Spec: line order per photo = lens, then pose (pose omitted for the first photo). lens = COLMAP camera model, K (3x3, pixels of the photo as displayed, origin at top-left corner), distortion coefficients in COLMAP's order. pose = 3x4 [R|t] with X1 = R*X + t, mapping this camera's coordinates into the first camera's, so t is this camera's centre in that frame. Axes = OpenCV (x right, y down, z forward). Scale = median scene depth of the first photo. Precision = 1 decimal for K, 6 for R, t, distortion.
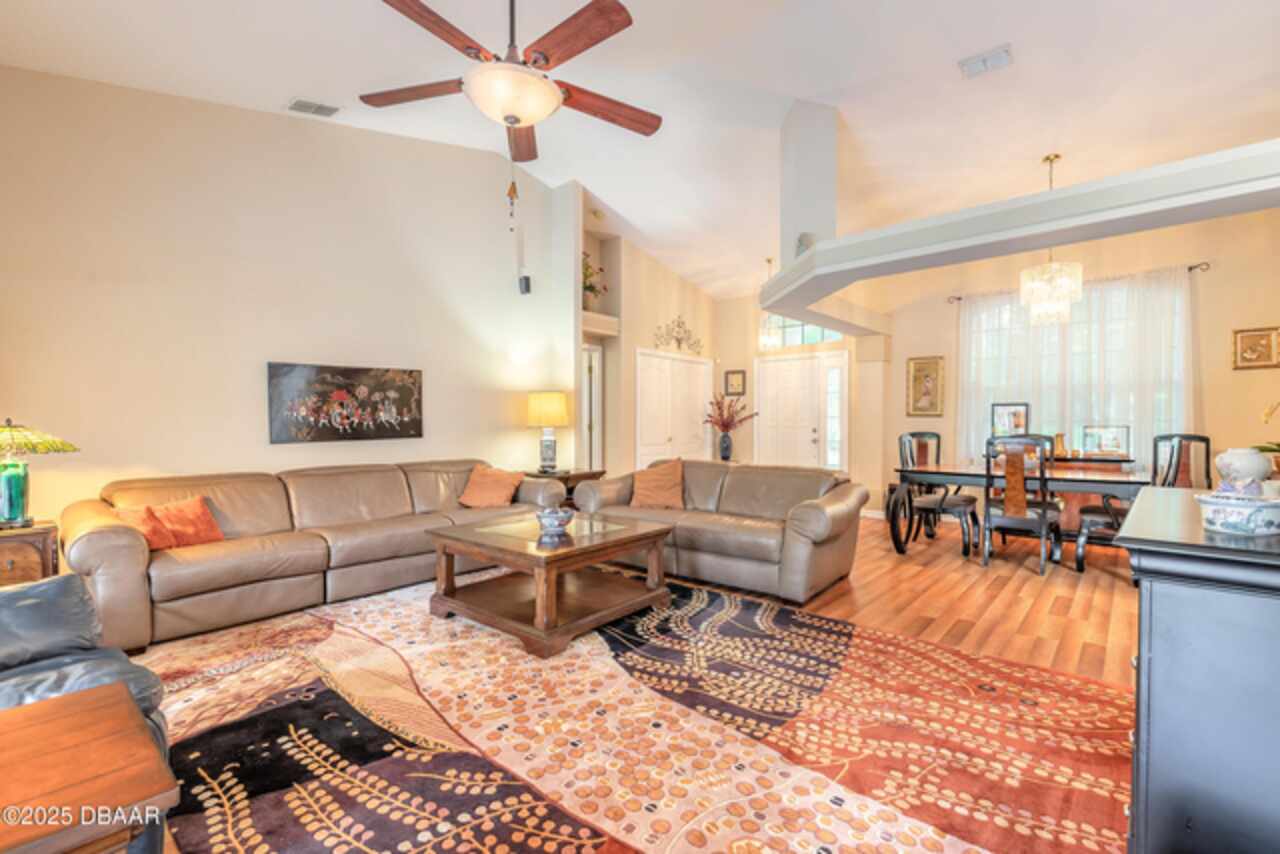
lens RADIAL K [[573.6, 0, 640.0], [0, 573.6, 427.0], [0, 0, 1]] dist [0.002137, -0.000222]
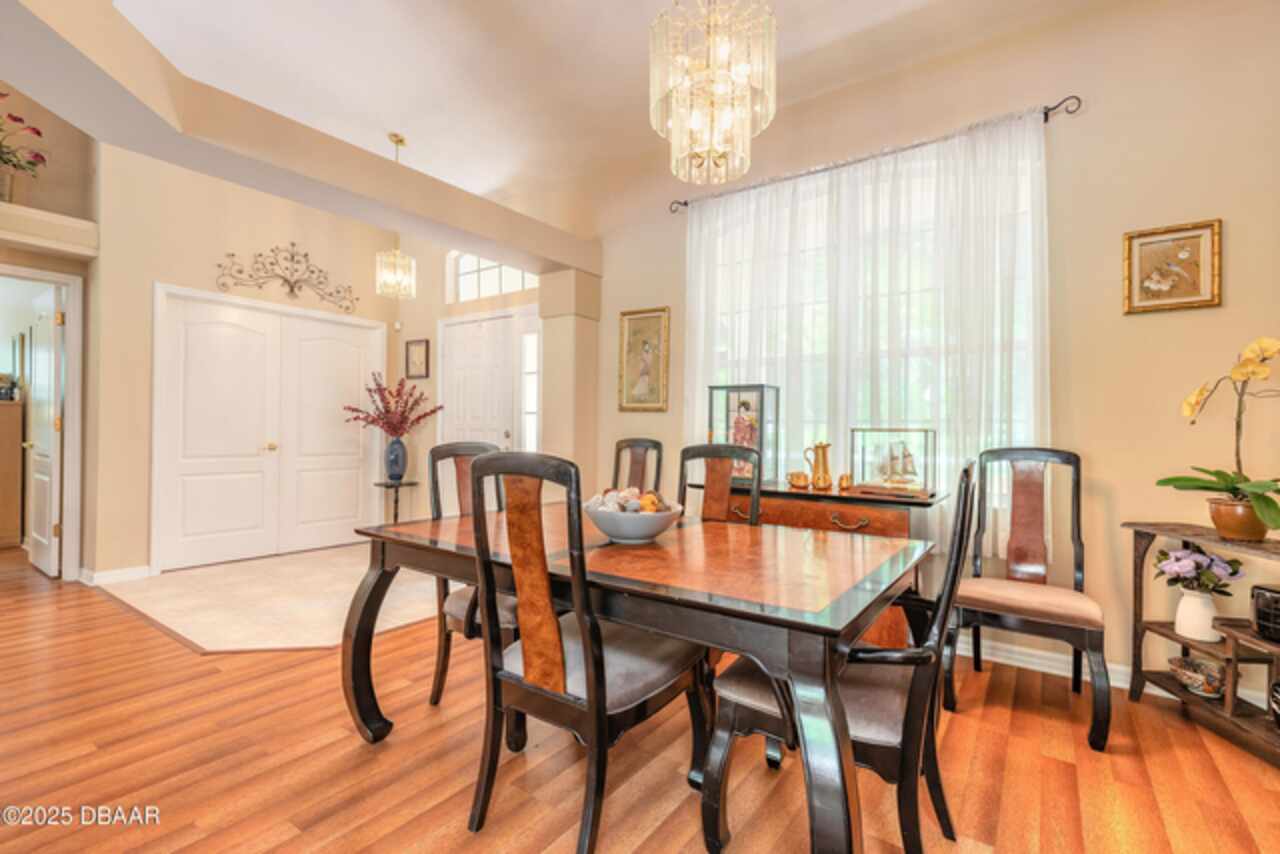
lens RADIAL K [[573.6, 0, 640.0], [0, 573.6, 427.0], [0, 0, 1]] dist [0.002137, -0.000222]
pose [[0.995062, 0.011728, 0.098558, 0.433089], [-0.010729, 0.999886, -0.010658, 0.003275], [-0.098672, 0.009548, 0.995074, 0.418960]]
